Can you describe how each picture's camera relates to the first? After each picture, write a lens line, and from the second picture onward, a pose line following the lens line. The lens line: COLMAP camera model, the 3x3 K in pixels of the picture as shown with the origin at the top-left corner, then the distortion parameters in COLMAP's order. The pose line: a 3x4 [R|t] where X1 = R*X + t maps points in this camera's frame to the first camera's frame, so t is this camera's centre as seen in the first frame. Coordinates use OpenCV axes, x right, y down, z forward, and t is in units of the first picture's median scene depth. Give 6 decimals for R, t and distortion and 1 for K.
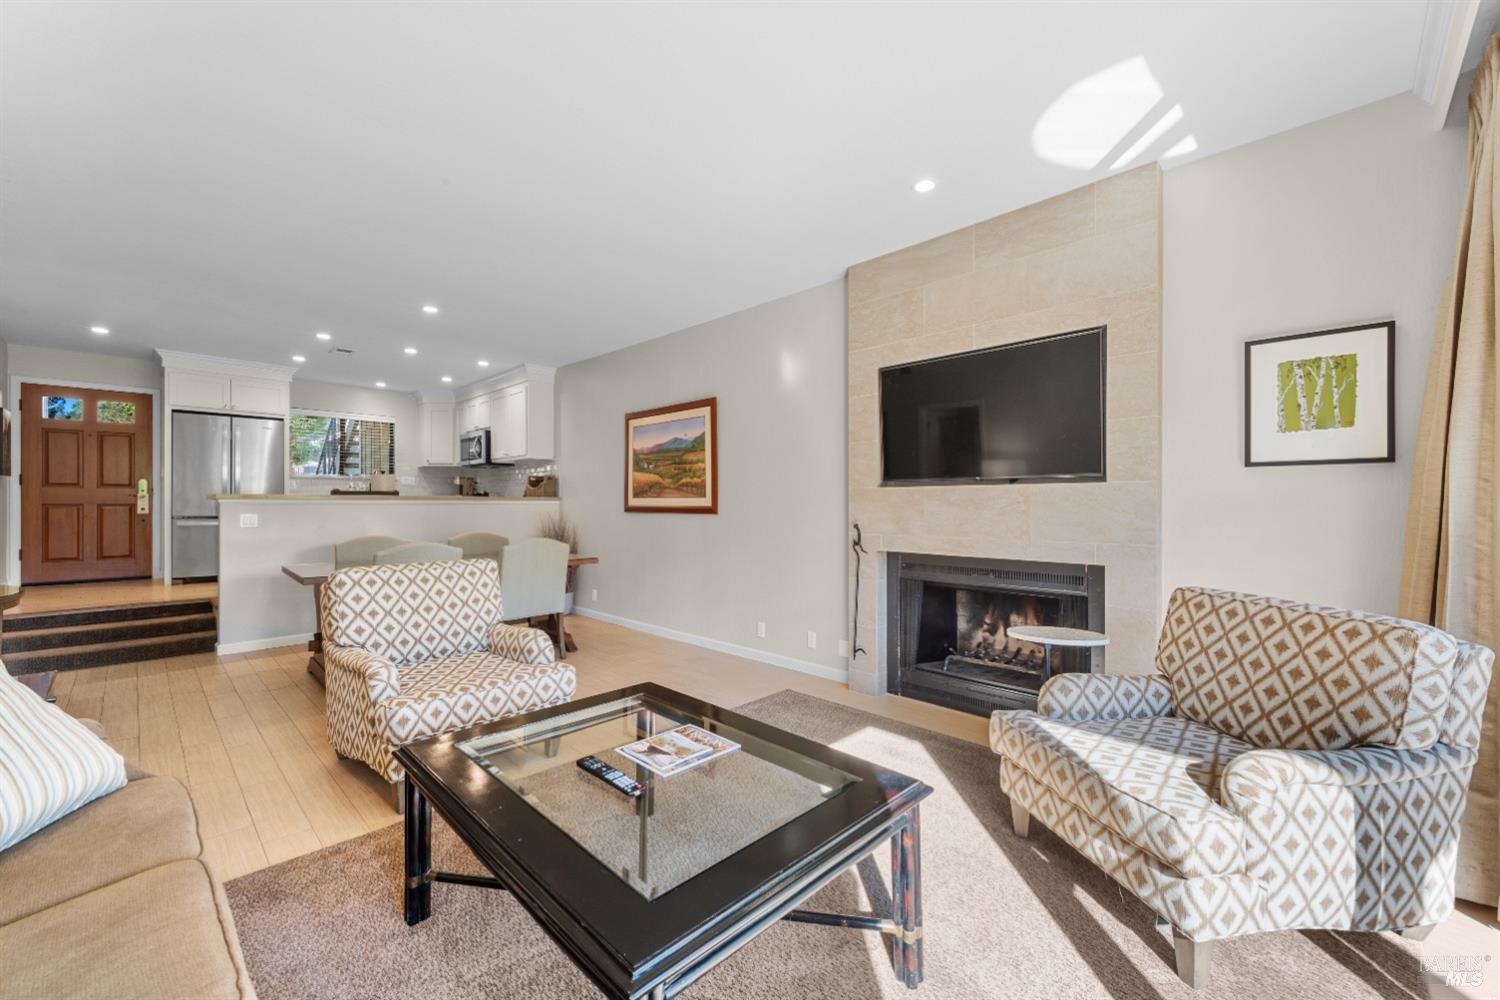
lens RADIAL K [[592.9, 0, 744.9], [0, 592.9, 504.0], [0, 0, 1]] dist [0.011763, -0.001529]
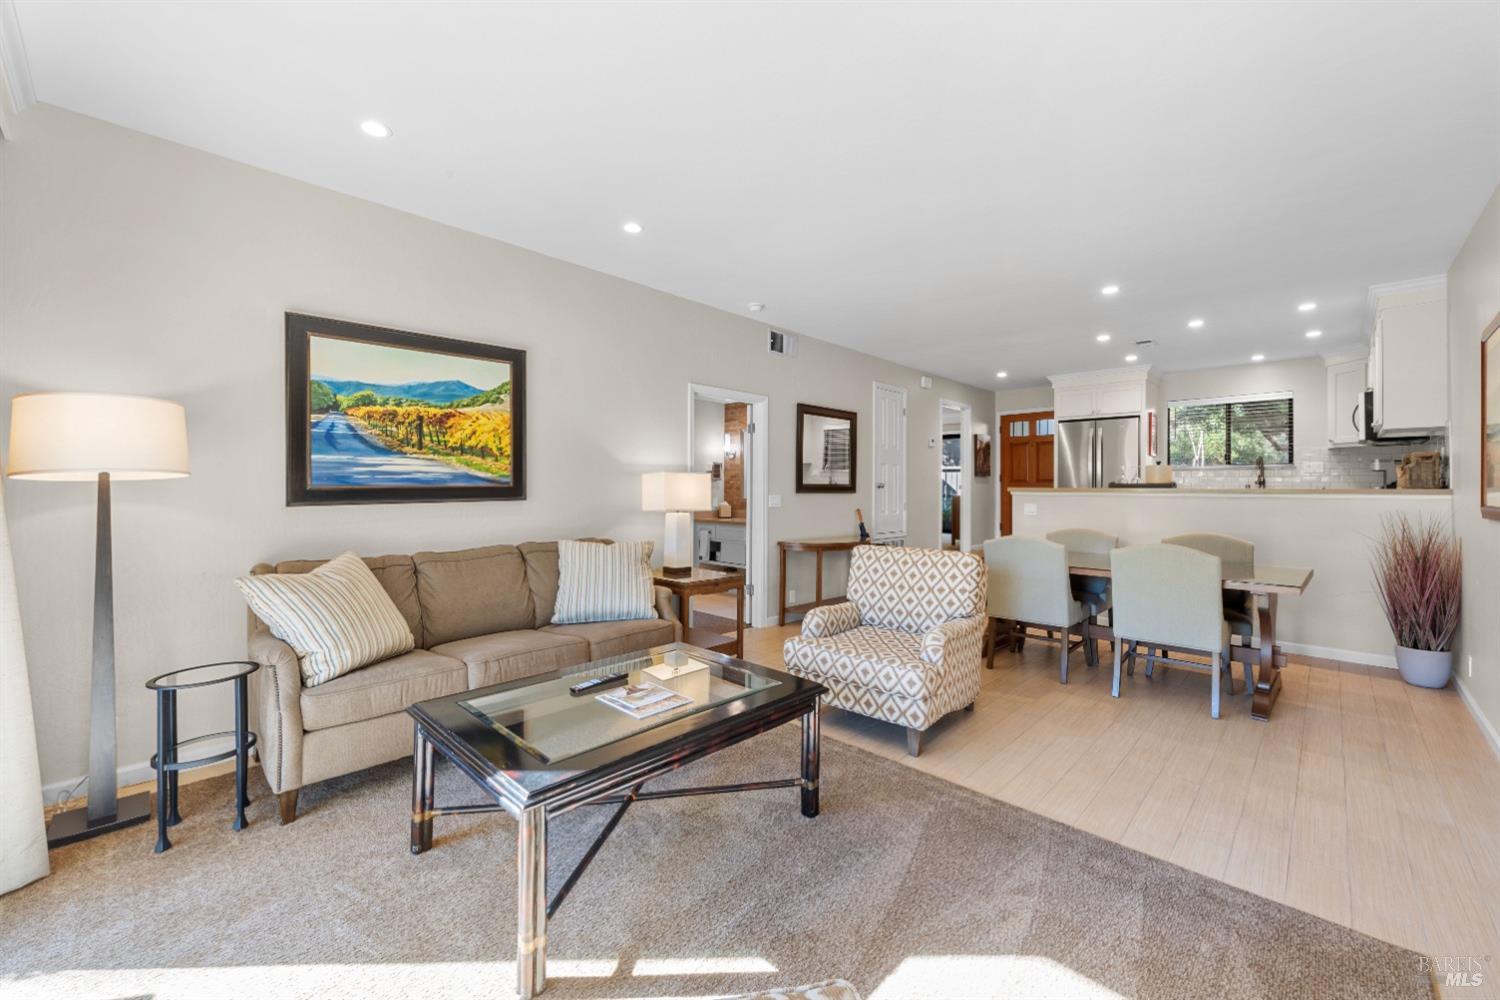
lens RADIAL K [[592.9, 0, 748.6], [0, 592.9, 489.0], [0, 0, 1]] dist [0.011763, -0.001529]
pose [[0.006890, -0.001768, -0.999975, 0.317439], [-0.003753, 0.999991, -0.001794, -0.008119], [0.999969, 0.003766, 0.006883, 0.337228]]
